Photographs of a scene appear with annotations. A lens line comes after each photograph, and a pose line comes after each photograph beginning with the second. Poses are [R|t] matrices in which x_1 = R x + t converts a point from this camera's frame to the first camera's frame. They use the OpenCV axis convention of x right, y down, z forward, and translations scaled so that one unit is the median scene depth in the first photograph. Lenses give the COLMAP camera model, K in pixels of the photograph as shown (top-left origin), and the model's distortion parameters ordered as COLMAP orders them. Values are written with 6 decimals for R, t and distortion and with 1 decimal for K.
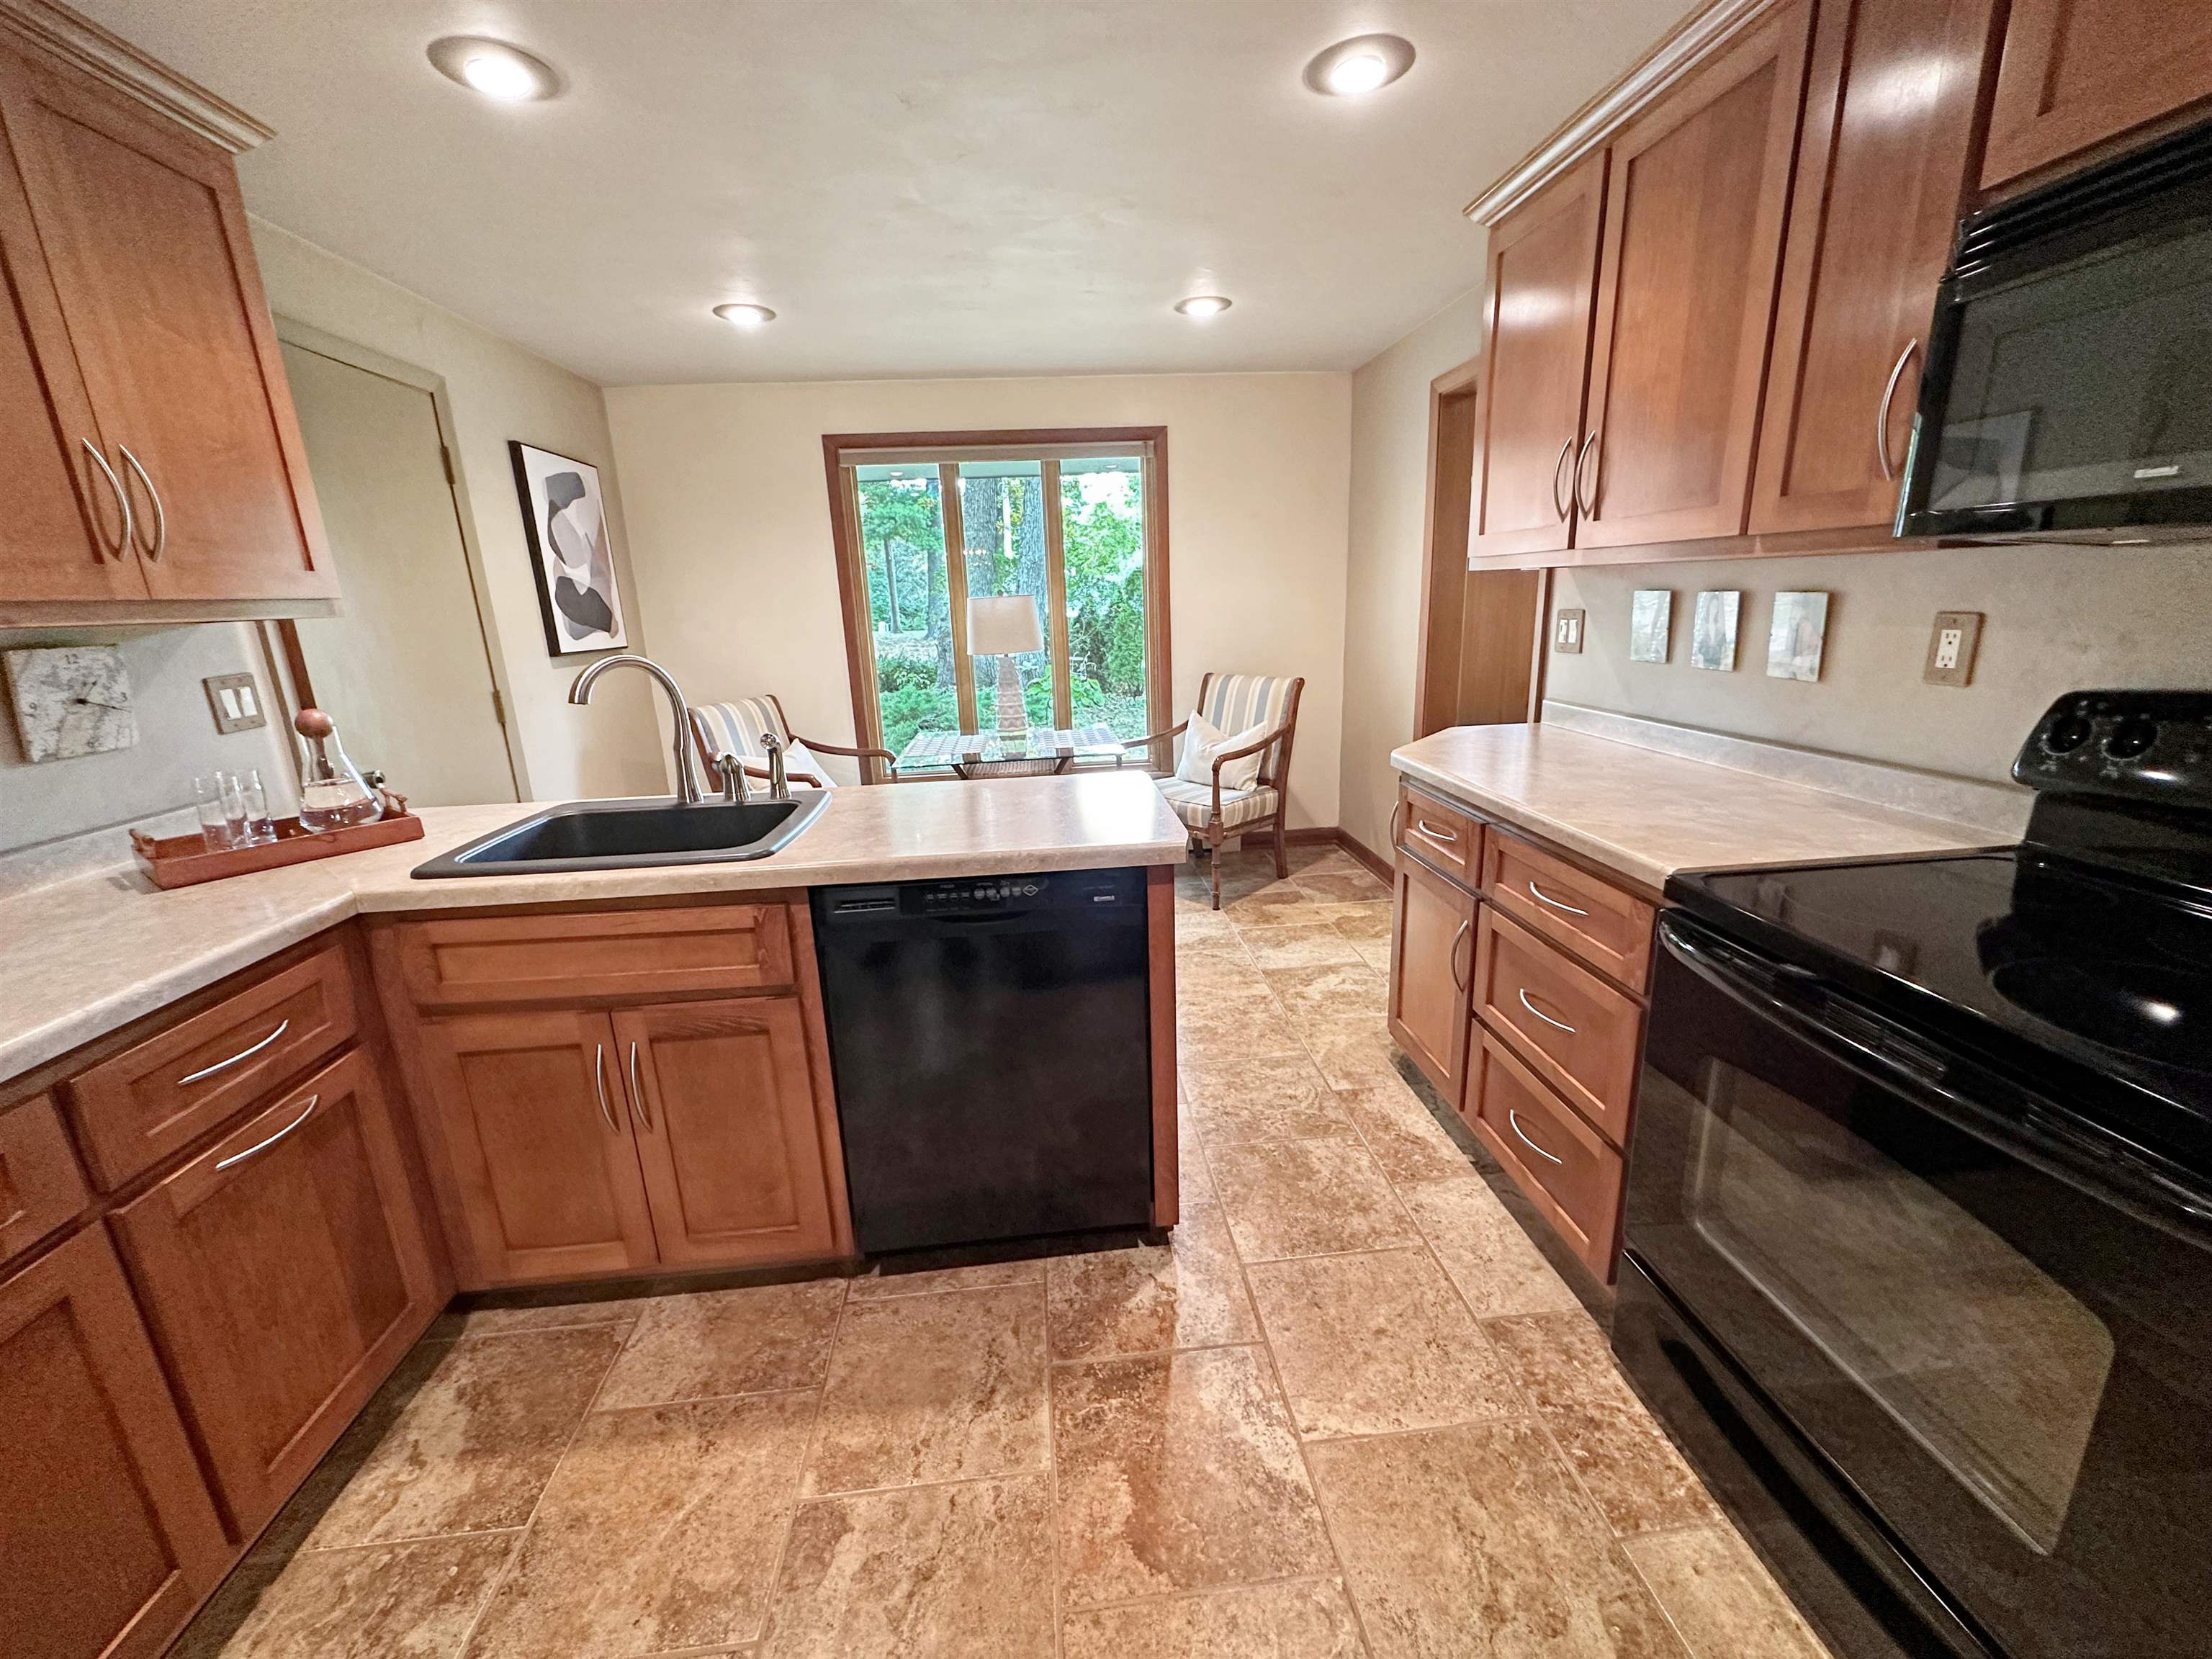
lens RADIAL K [[883.0, 0, 1107.2], [0, 883.0, 826.2], [0, 0, 1]] dist [-0.001102, 0.000027]
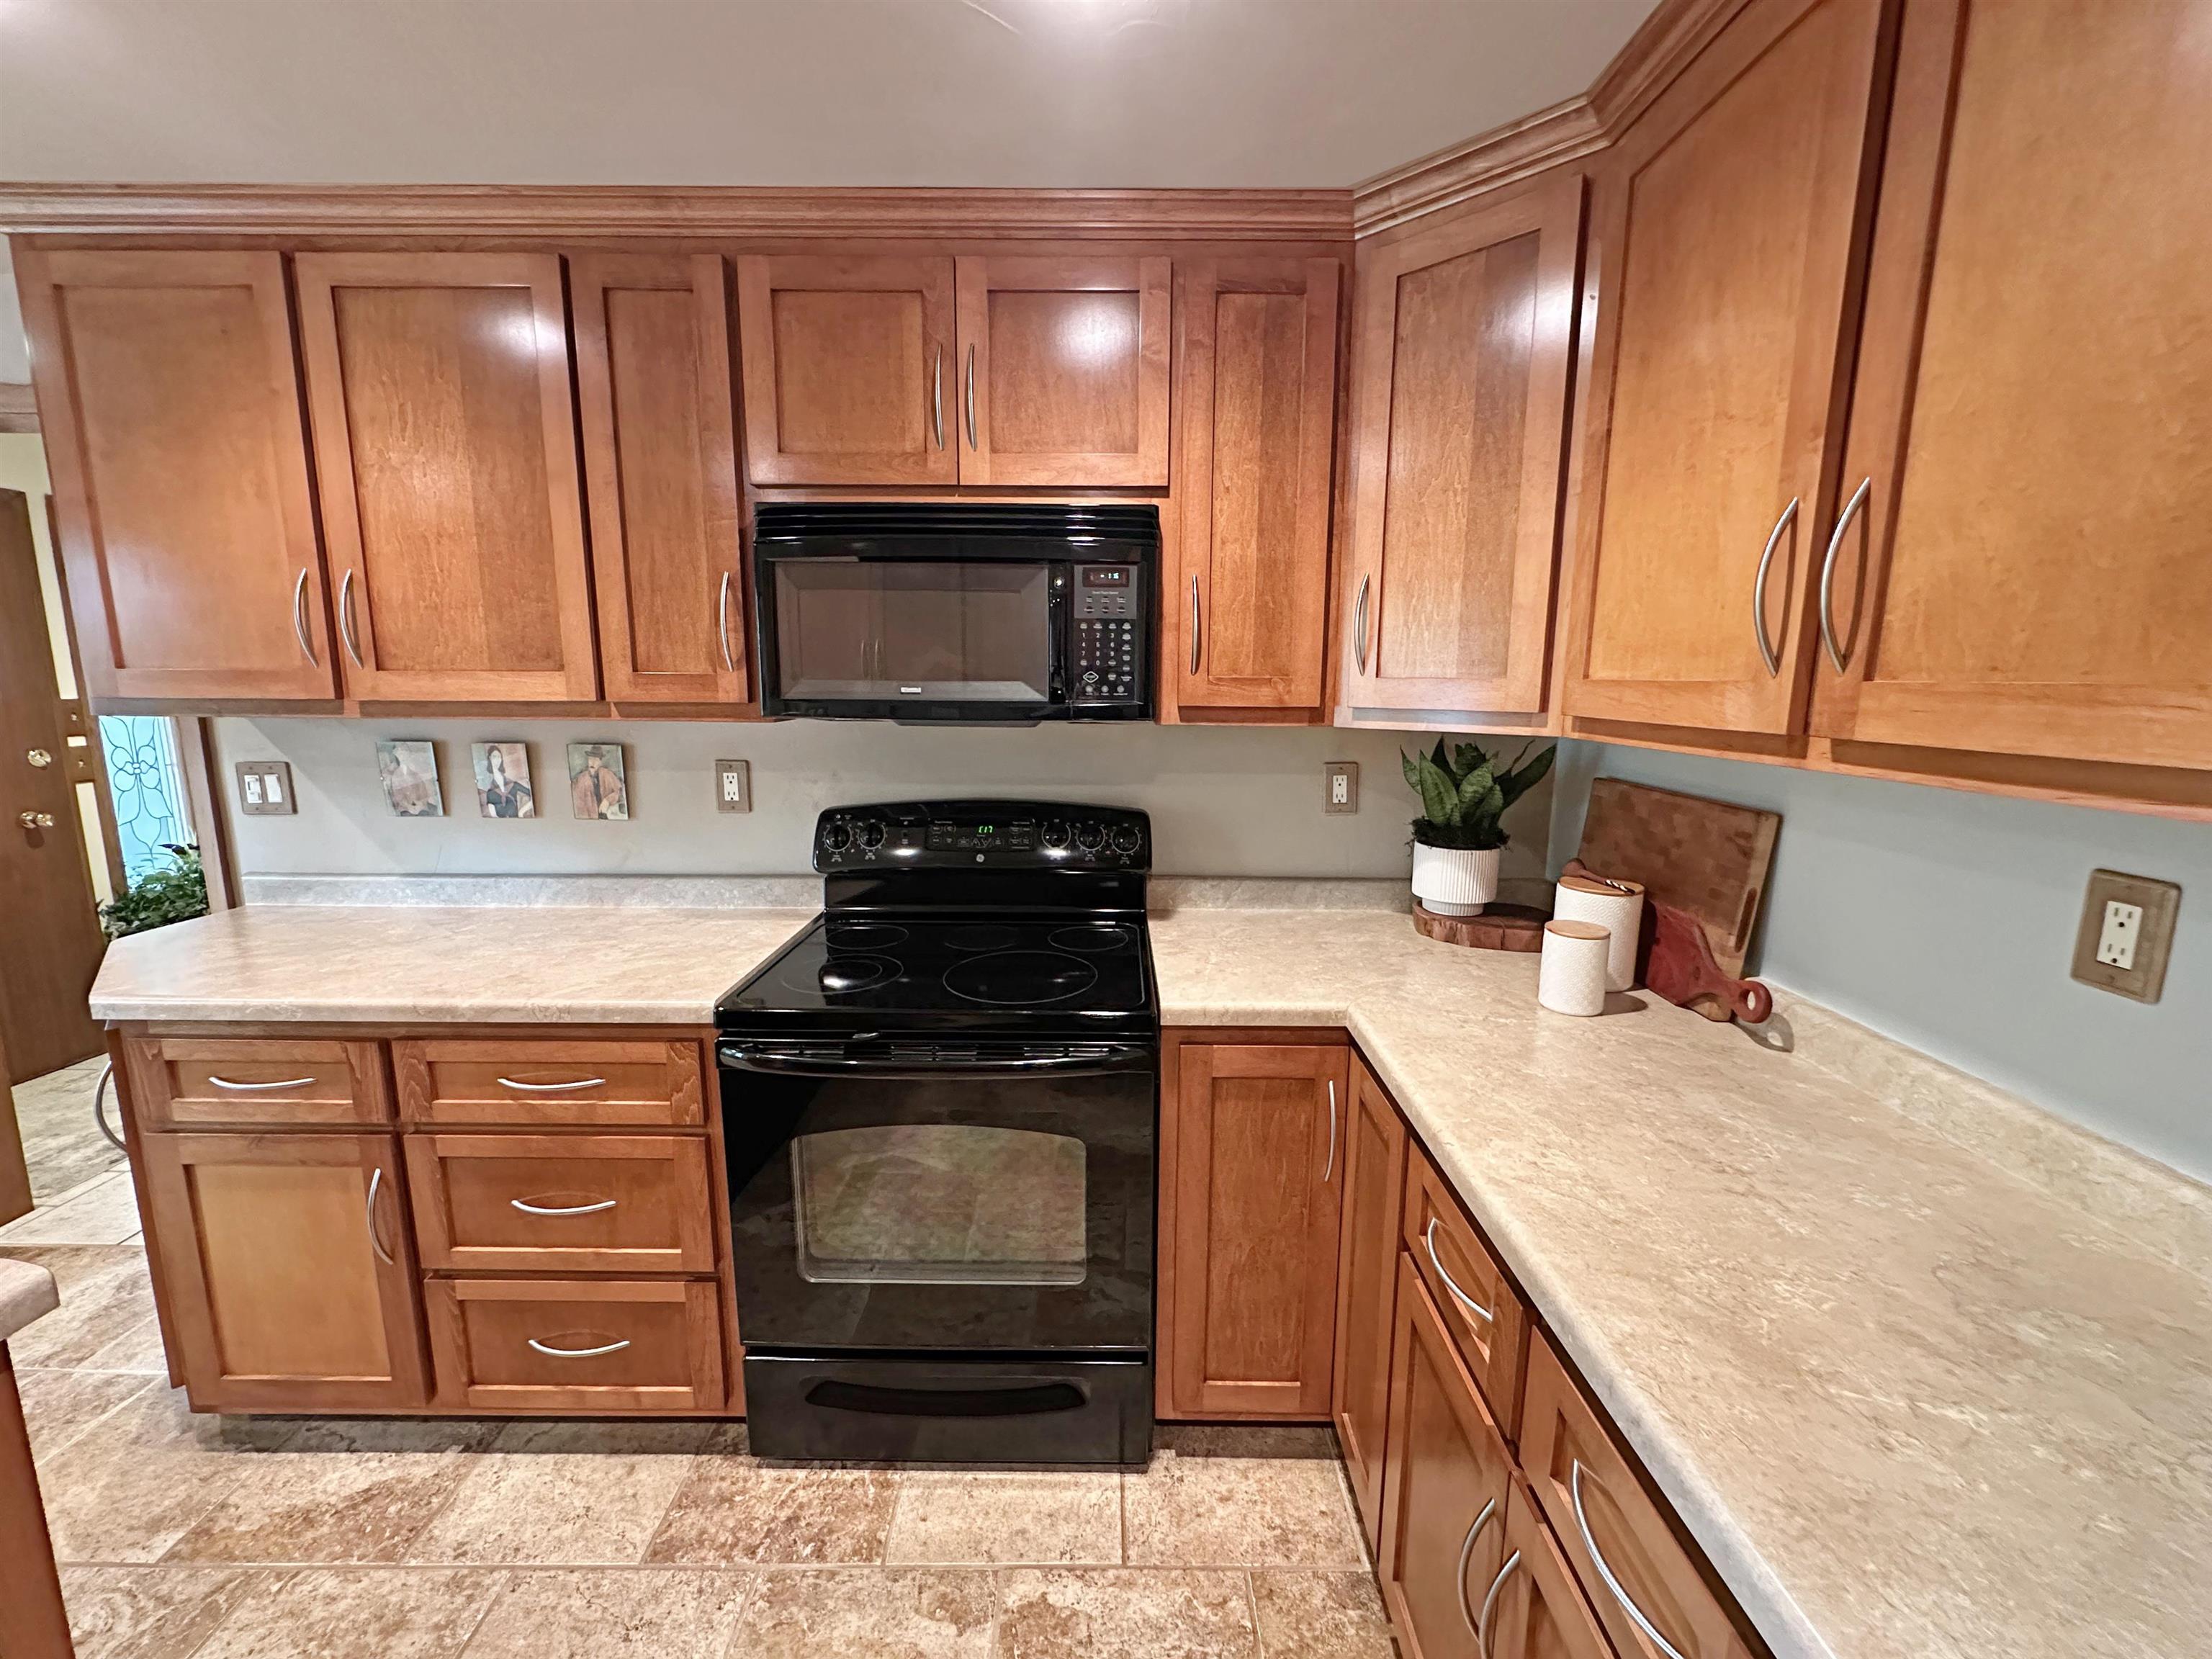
lens RADIAL K [[883.0, 0, 1107.2], [0, 883.0, 826.2], [0, 0, 1]] dist [-0.001102, 0.000027]
pose [[0.091977, -0.124578, 0.987938, -0.305028], [0.245516, 0.964350, 0.098746, -0.120158], [-0.965019, 0.233472, 0.119283, 0.263413]]
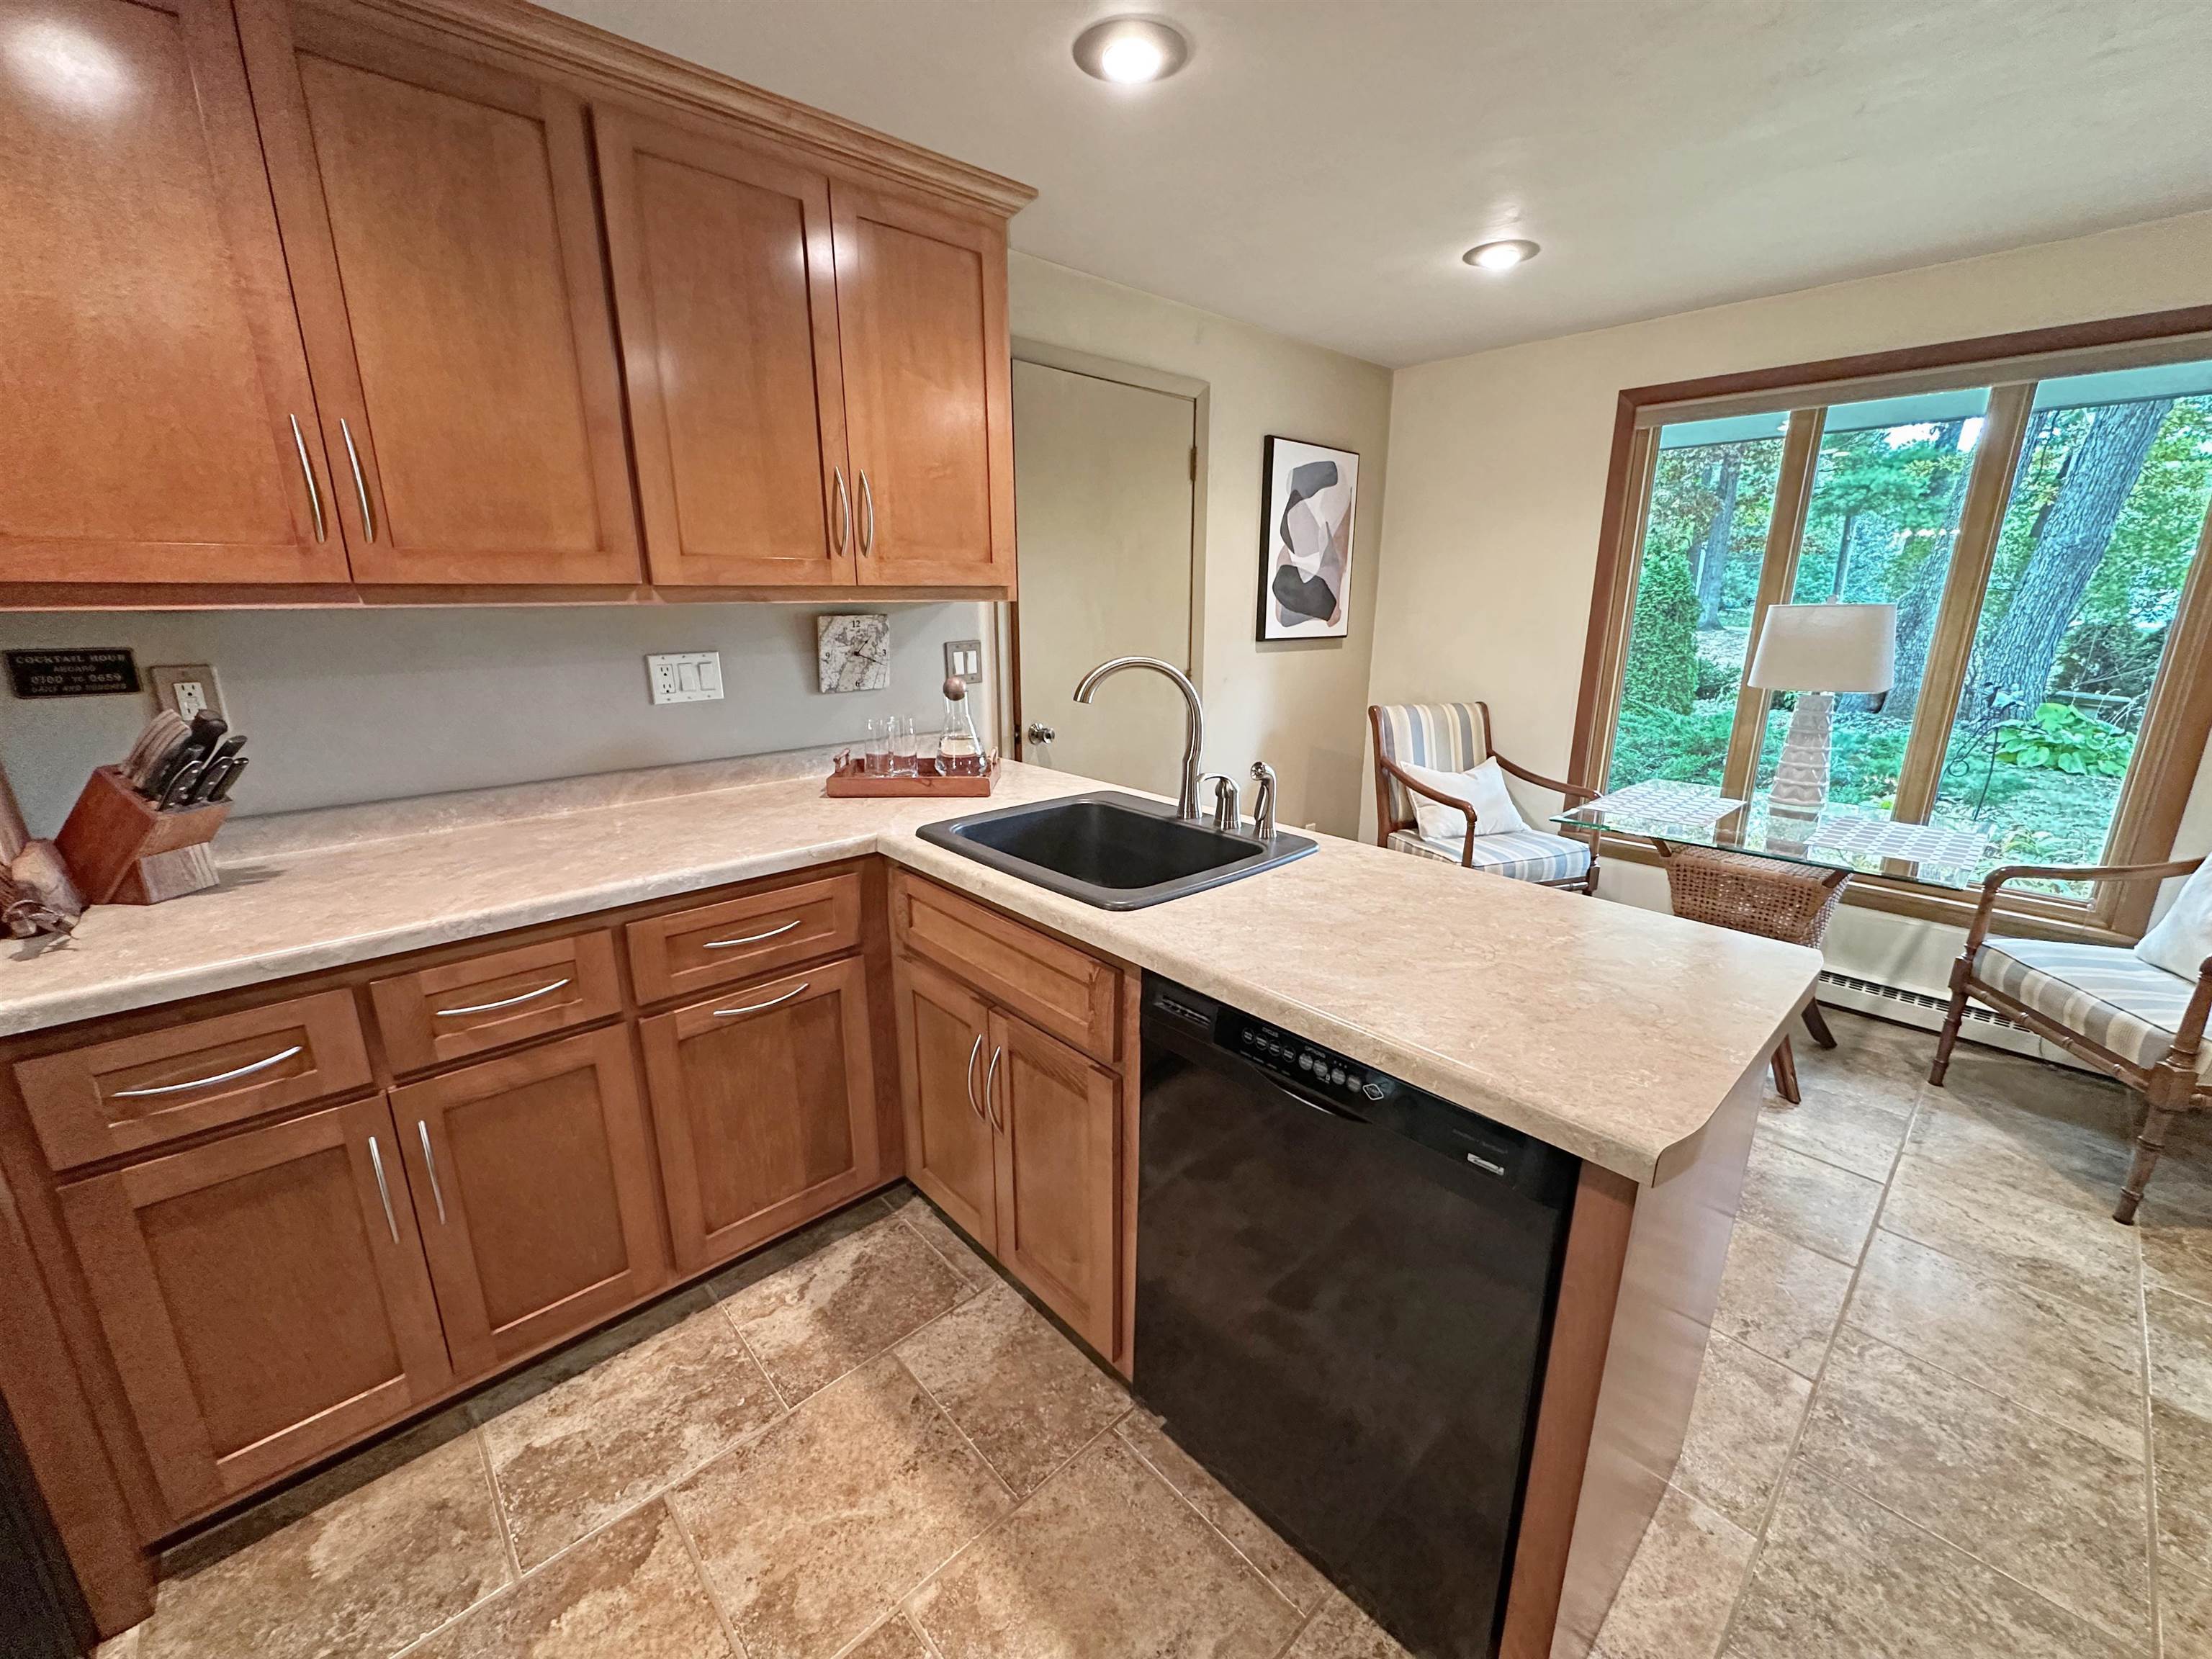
lens RADIAL K [[883.0, 0, 1107.2], [0, 883.0, 826.2], [0, 0, 1]] dist [-0.001102, 0.000027]
pose [[0.607037, 0.242470, -0.756779, 0.212274], [-0.227033, 0.965538, 0.127246, -0.137111], [0.761553, 0.094570, 0.641166, 0.396306]]
